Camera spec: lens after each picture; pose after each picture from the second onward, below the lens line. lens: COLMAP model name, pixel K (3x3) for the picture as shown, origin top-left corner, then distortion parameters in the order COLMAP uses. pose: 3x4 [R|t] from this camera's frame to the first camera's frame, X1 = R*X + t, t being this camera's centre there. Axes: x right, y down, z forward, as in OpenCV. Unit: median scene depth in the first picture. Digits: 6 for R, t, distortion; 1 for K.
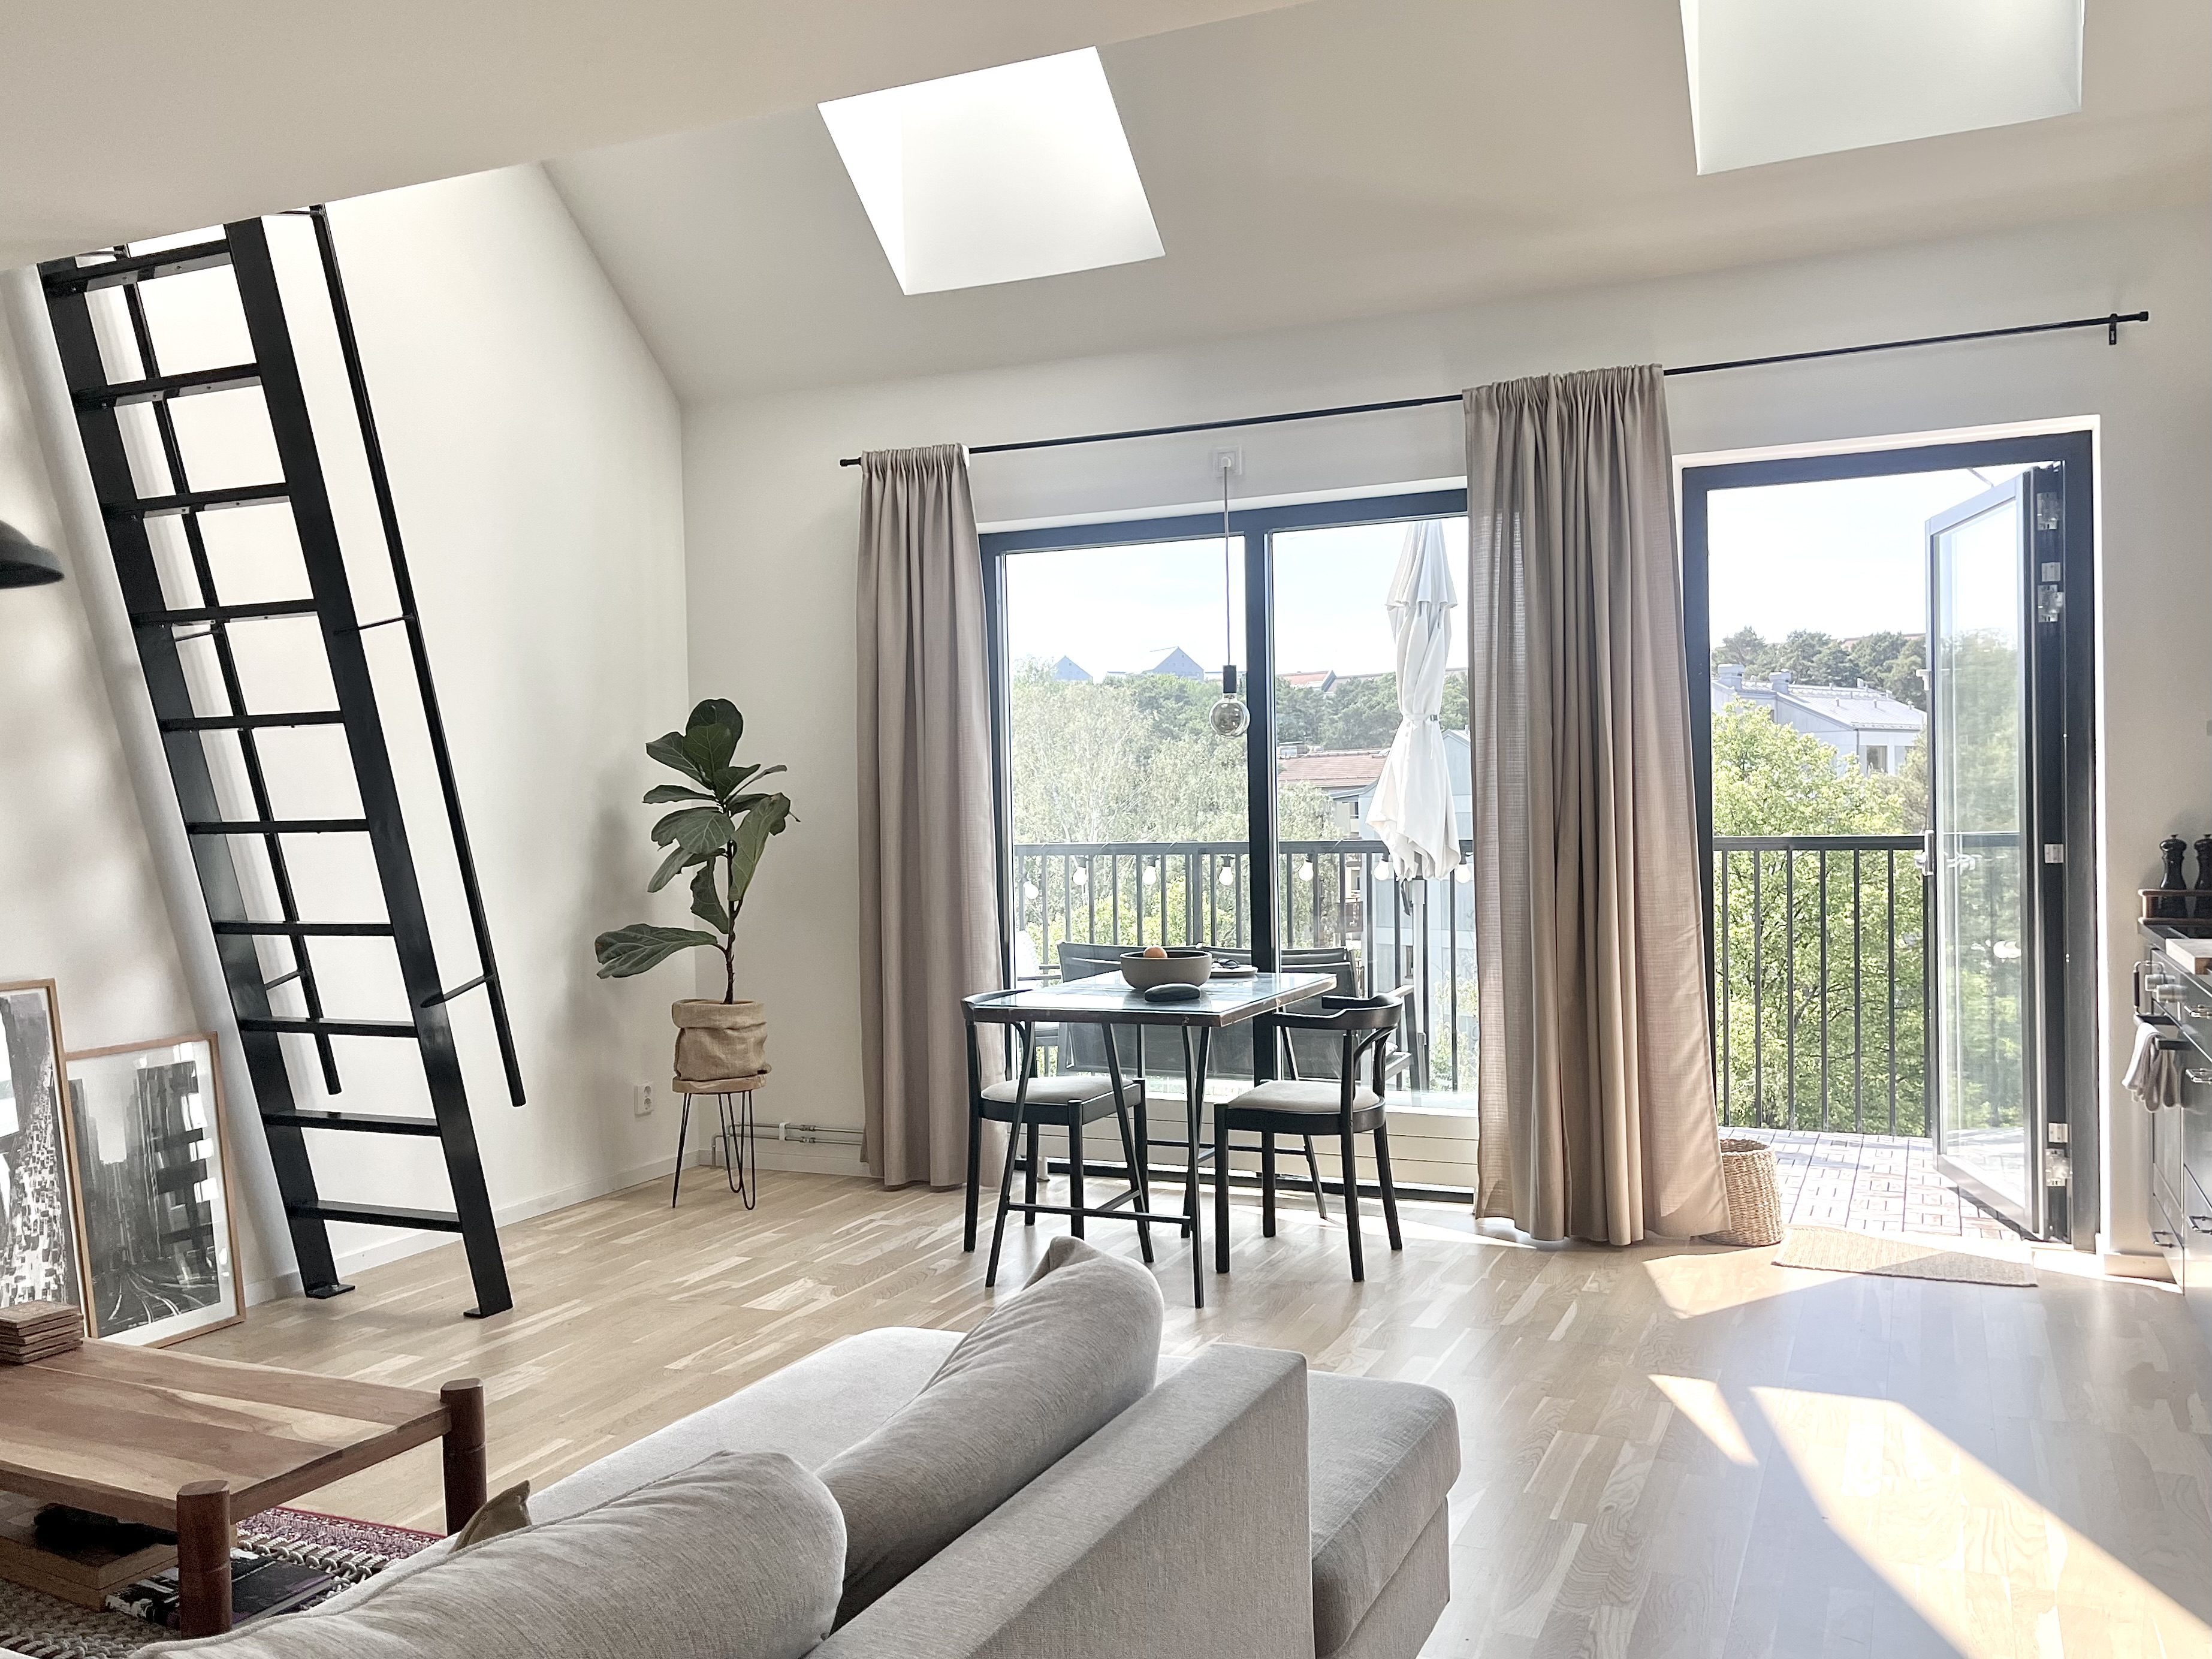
lens RADIAL K [[1698.0, 0, 1106.0], [0, 1698.0, 829.5], [0, 0, 1]] dist [0.001584, 0.004136]
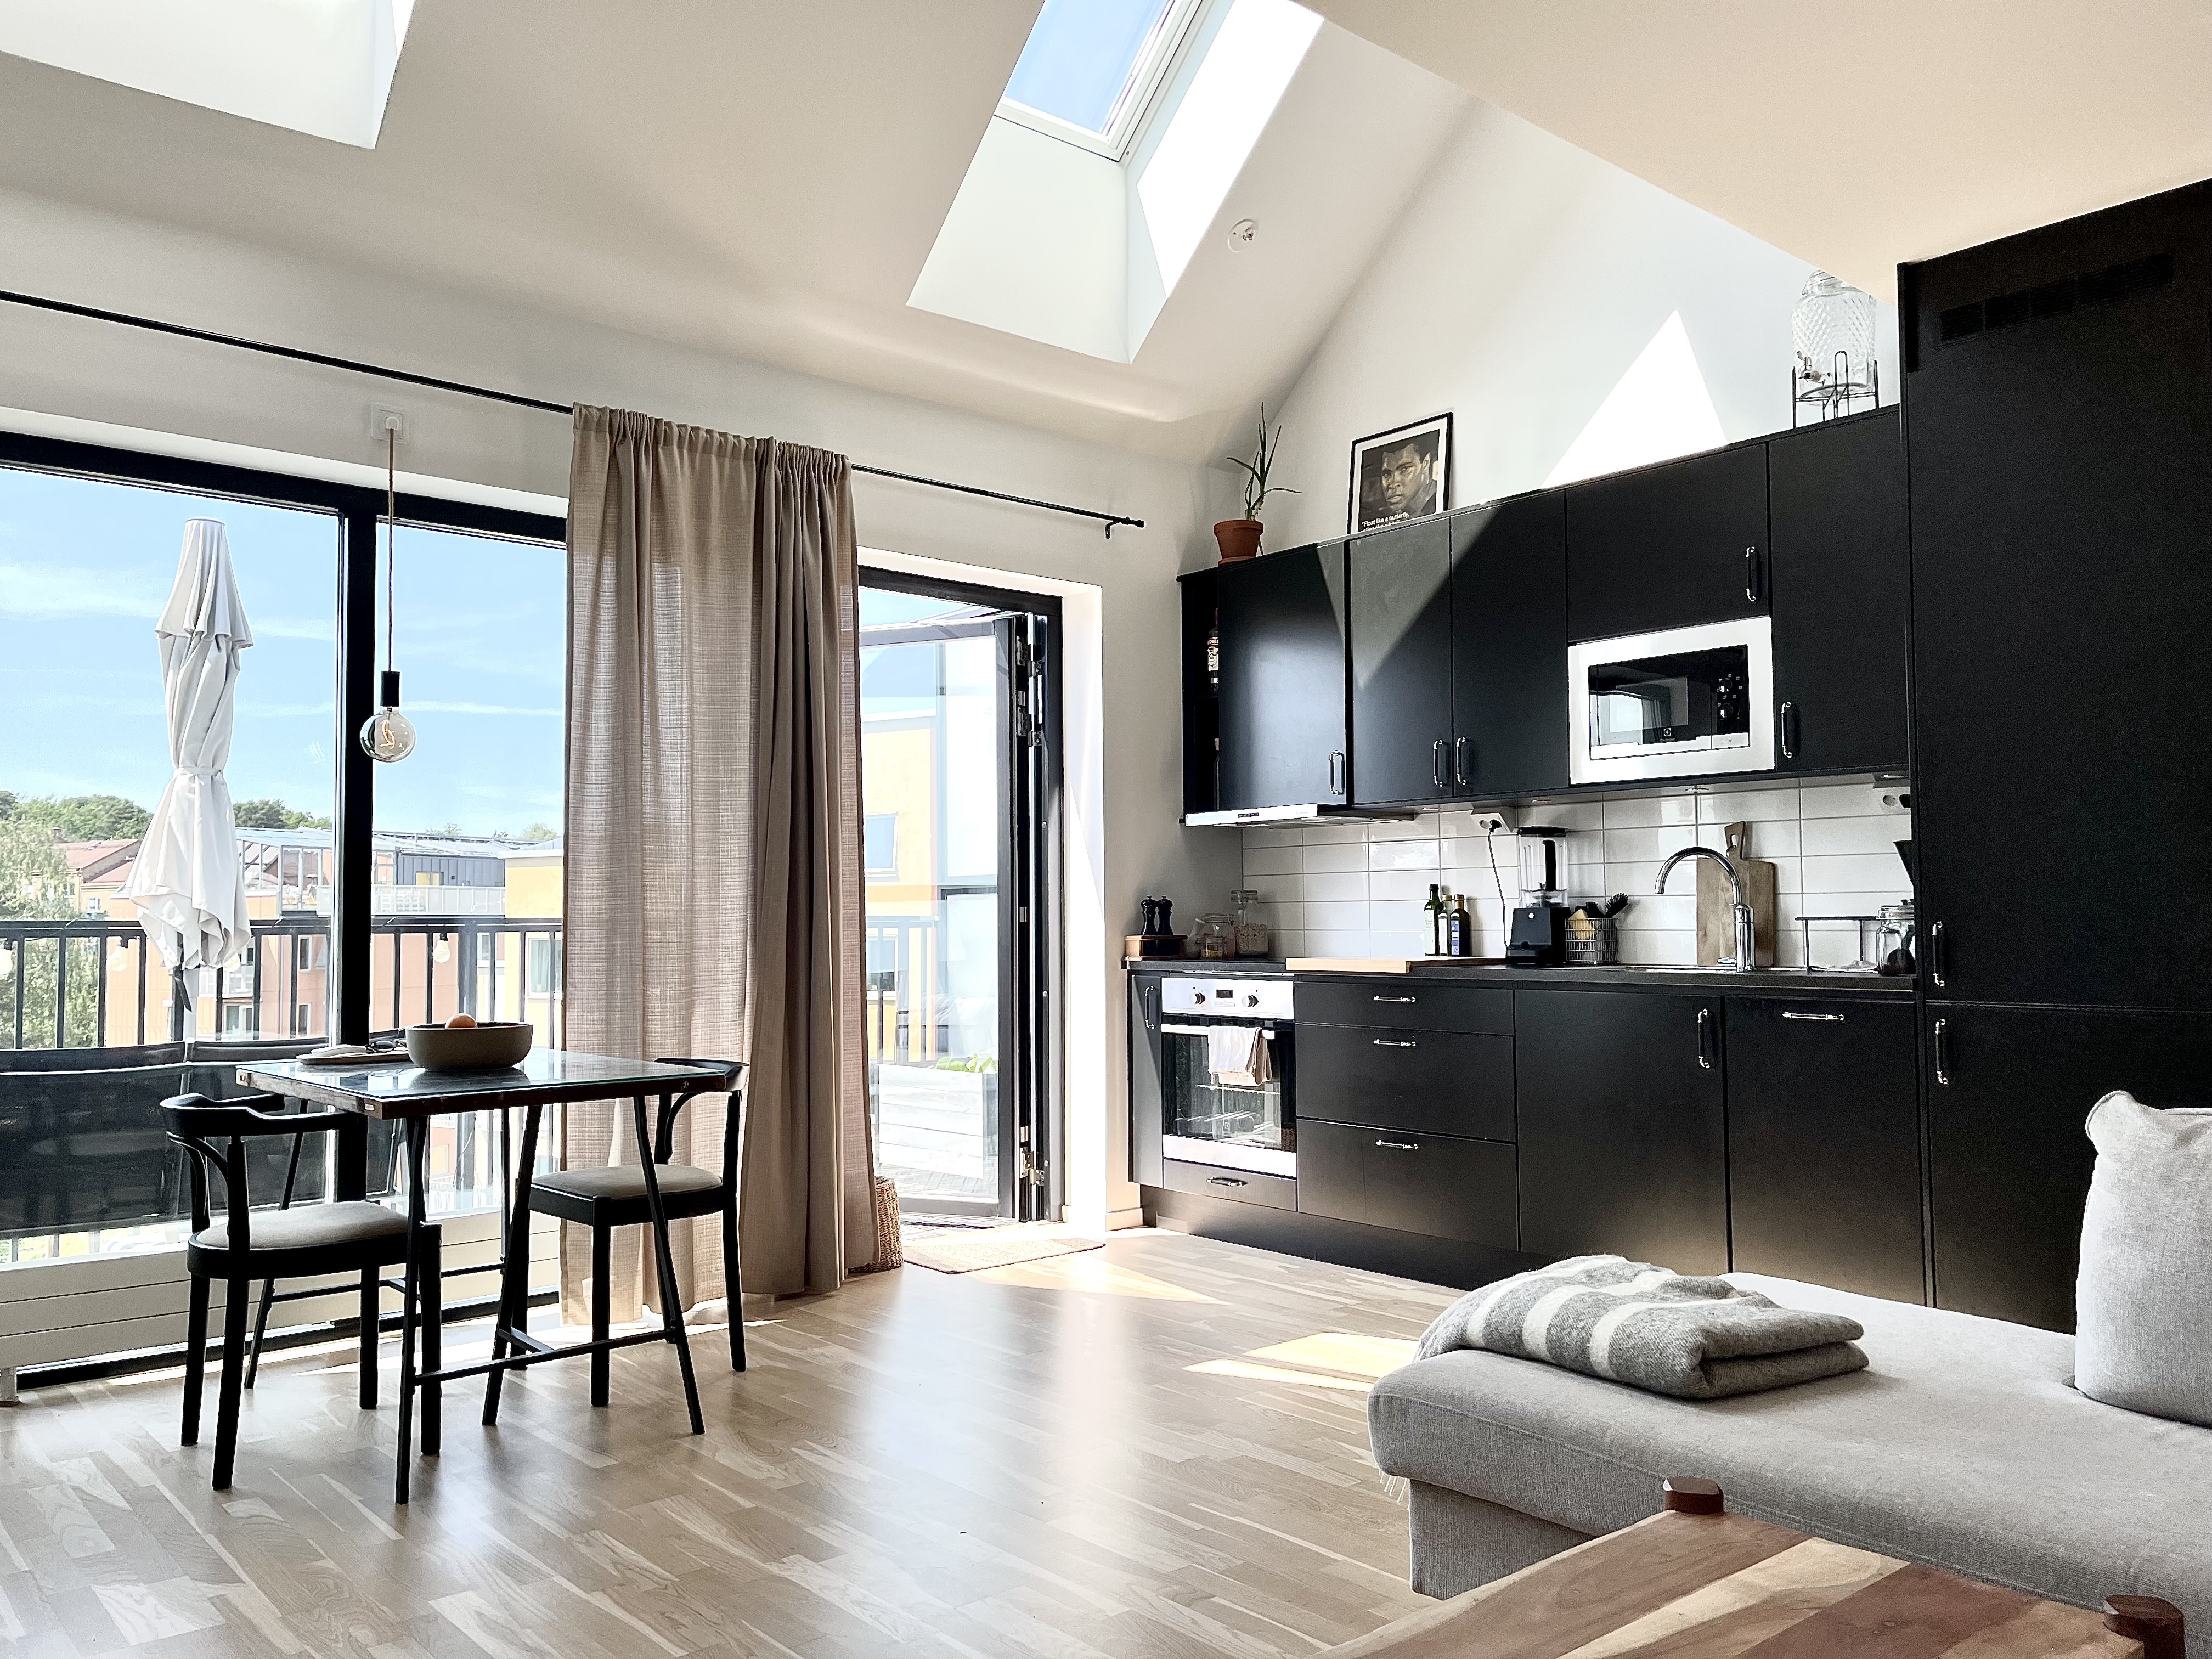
lens RADIAL K [[1697.9, 0, 1106.0], [0, 1697.9, 829.5], [0, 0, 1]] dist [0.001584, 0.004136]
pose [[0.413191, 0.060909, 0.908605, -0.489482], [0.006437, 0.997540, -0.069798, 0.033721], [-0.910622, 0.034689, 0.411783, 0.348500]]
